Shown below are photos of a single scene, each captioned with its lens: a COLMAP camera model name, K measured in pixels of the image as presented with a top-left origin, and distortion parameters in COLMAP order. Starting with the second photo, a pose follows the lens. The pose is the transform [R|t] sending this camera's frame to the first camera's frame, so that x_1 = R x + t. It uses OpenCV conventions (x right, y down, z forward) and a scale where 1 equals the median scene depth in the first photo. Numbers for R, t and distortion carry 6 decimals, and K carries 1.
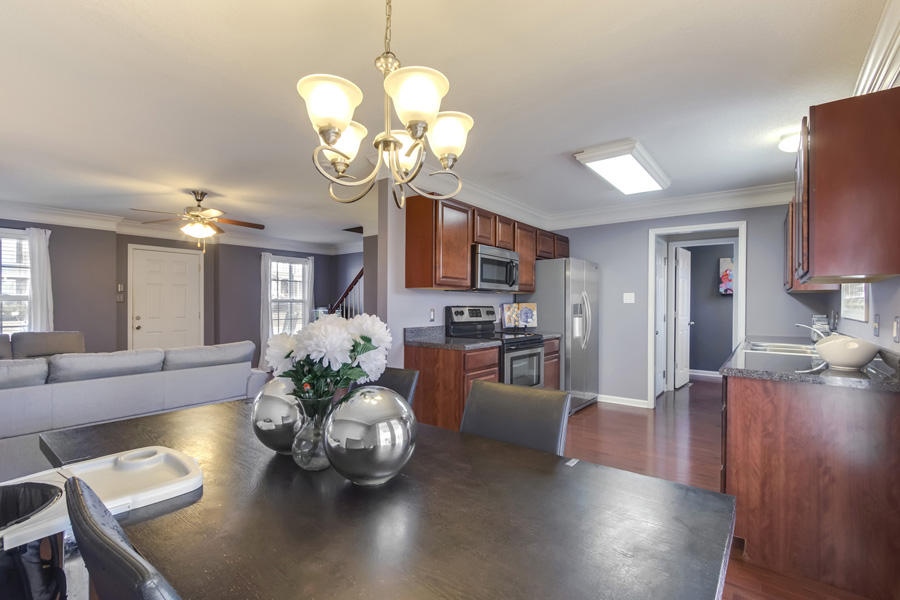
lens RADIAL K [[412.6, 0, 448.1], [0, 412.6, 306.5], [0, 0, 1]] dist [-0.005561, 0.001610]
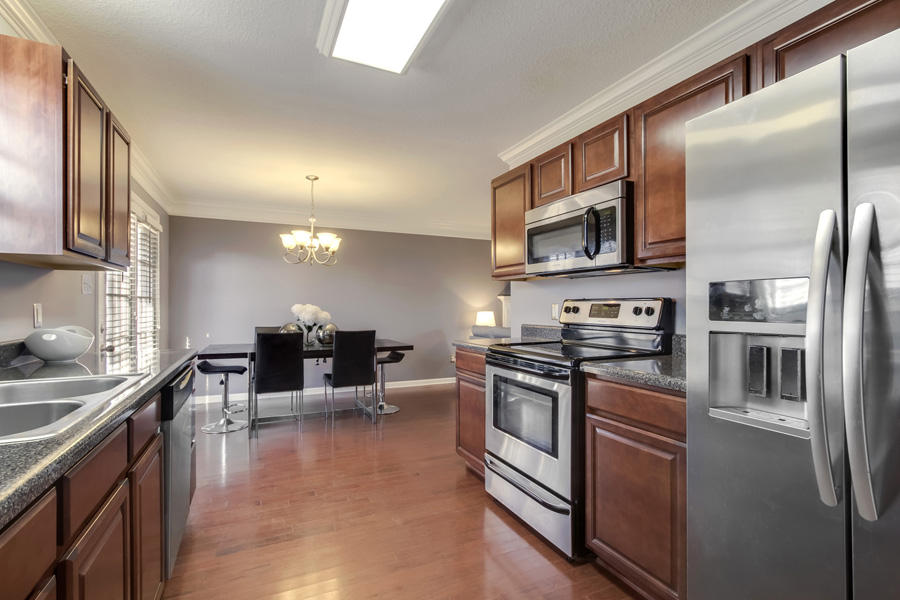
lens RADIAL K [[412.6, 0, 449.9], [0, 412.6, 304.1], [0, 0, 1]] dist [-0.005561, 0.001610]
pose [[-0.447988, -0.009401, -0.893990, 0.616803], [-0.004700, 0.999956, -0.008160, 0.011272], [0.894027, 0.000546, -0.448012, 0.960903]]
